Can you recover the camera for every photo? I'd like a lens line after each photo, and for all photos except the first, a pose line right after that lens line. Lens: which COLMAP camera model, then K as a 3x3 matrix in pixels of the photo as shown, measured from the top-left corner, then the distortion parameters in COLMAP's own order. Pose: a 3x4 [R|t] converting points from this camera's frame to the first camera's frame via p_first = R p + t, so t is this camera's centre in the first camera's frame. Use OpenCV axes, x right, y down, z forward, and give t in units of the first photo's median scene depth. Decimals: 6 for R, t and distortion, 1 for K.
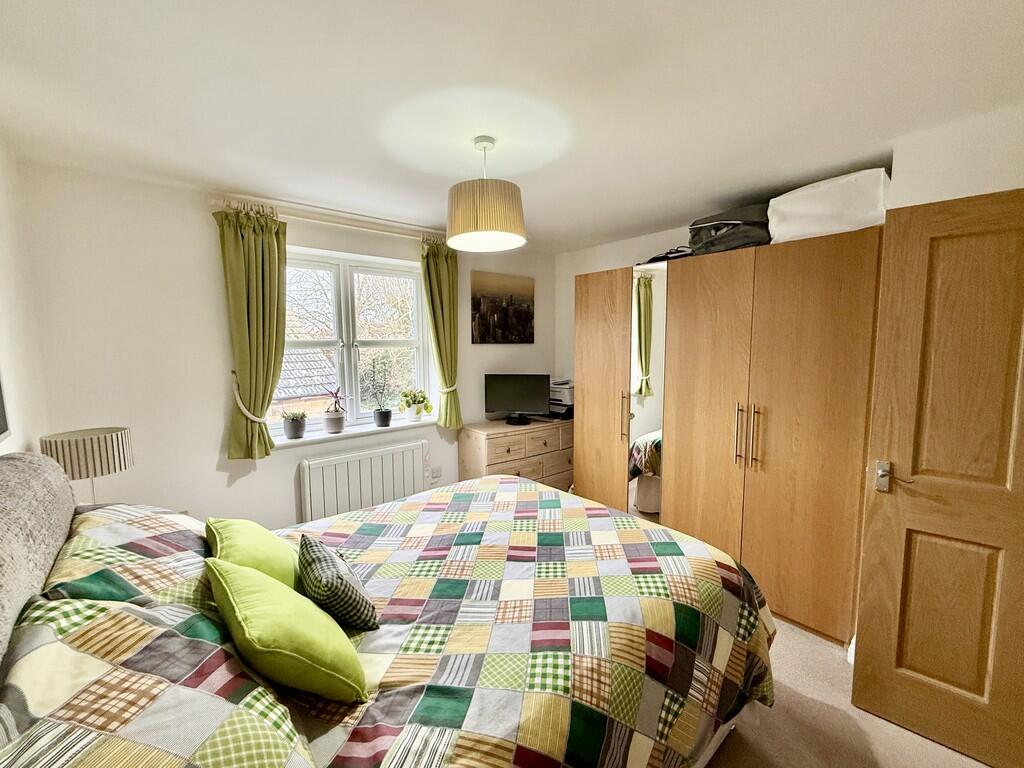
lens RADIAL K [[424.7, 0, 516.7], [0, 424.7, 384.4], [0, 0, 1]] dist [-0.000768, -0.000328]
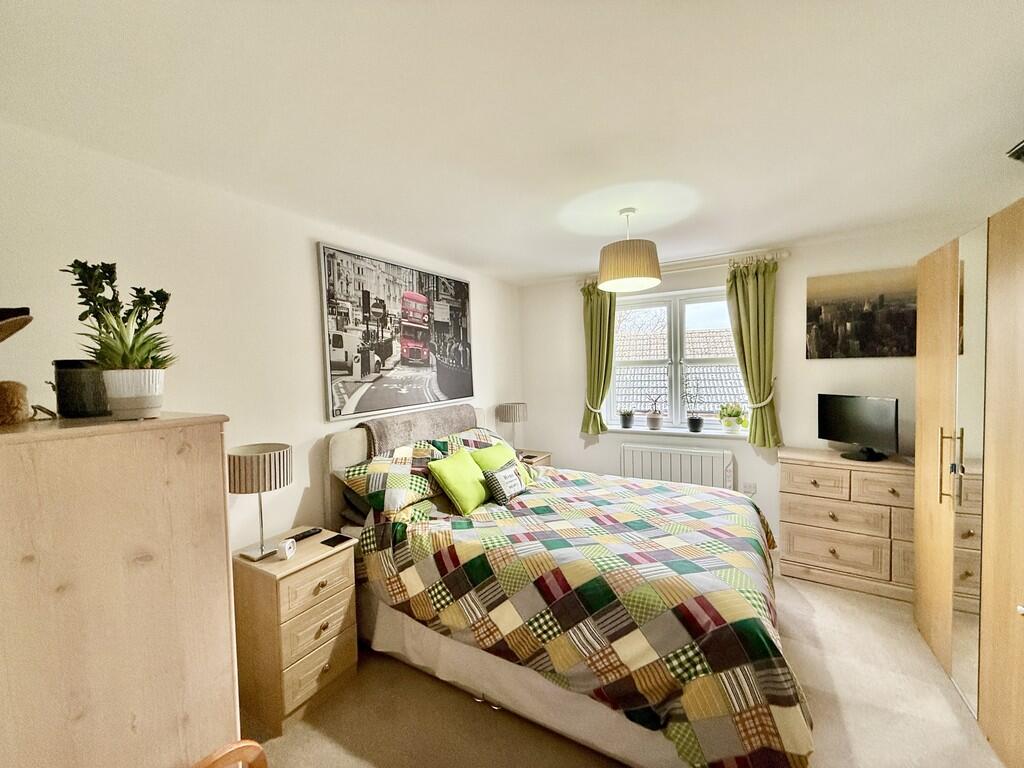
lens RADIAL K [[424.7, 0, 516.7], [0, 424.7, 384.4], [0, 0, 1]] dist [-0.000768, -0.000328]
pose [[0.311494, 0.034127, -0.949635, 0.942870], [-0.070106, 0.997457, 0.012849, -0.017585], [0.947658, 0.062572, 0.313095, 0.240787]]
